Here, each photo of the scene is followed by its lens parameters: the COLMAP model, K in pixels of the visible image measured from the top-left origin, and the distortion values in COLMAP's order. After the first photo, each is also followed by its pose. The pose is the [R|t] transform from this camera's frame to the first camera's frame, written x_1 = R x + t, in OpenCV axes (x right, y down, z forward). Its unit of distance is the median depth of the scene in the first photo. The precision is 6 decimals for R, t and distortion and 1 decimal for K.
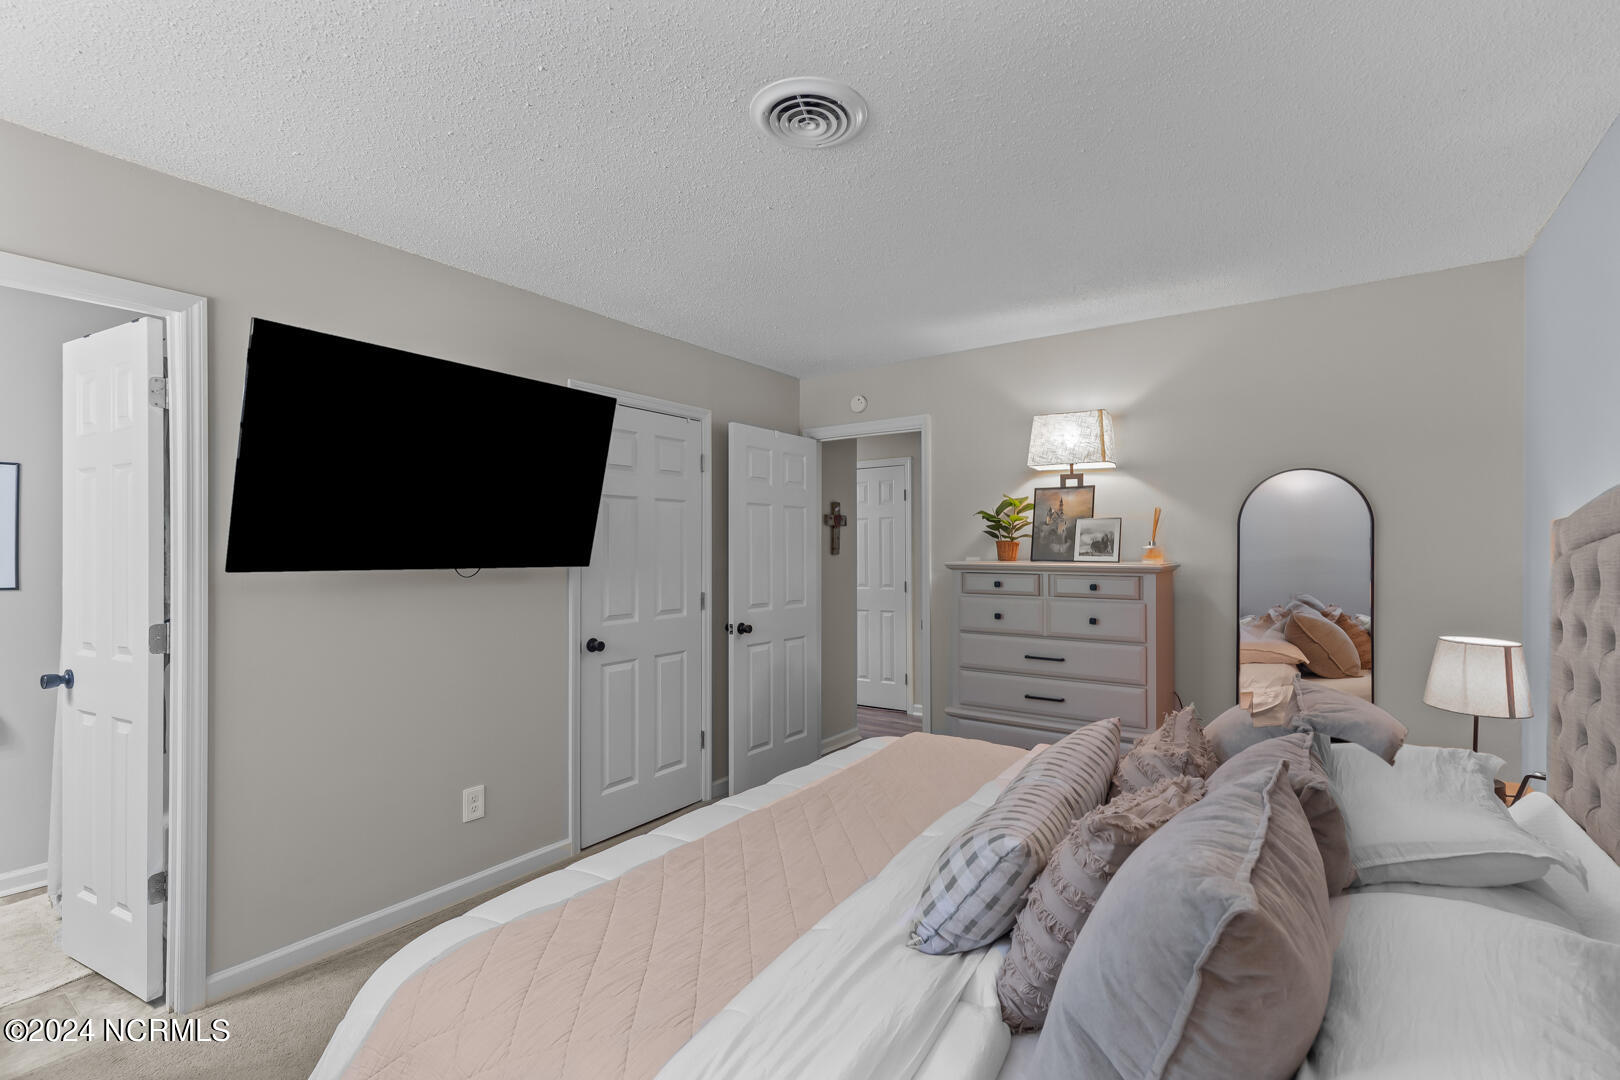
lens RADIAL K [[733.5, 0, 810.0], [0, 733.5, 540.0], [0, 0, 1]] dist [-0.000647, -0.000288]
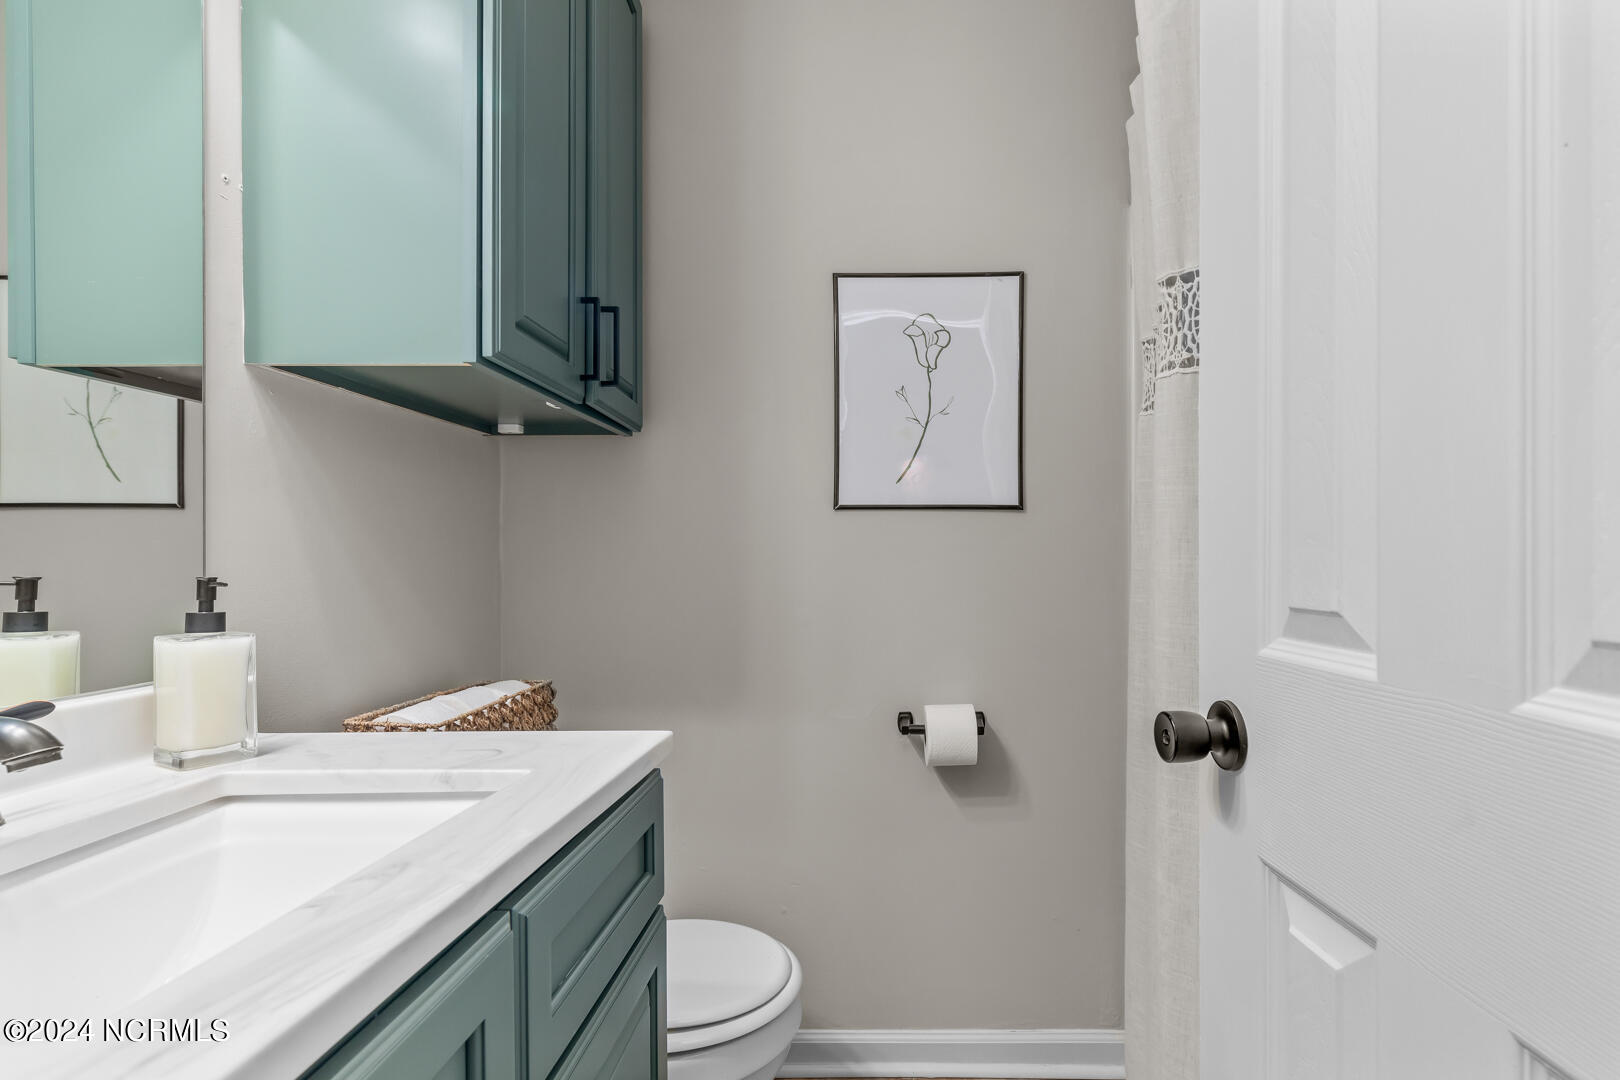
lens RADIAL K [[733.5, 0, 810.0], [0, 733.5, 540.0], [0, 0, 1]] dist [-0.000647, -0.000288]
pose [[0.505698, -0.011064, -0.862640, -0.850520], [0.005921, 0.999939, -0.009354, 0.116730], [0.862690, -0.000377, 0.505732, 0.725772]]
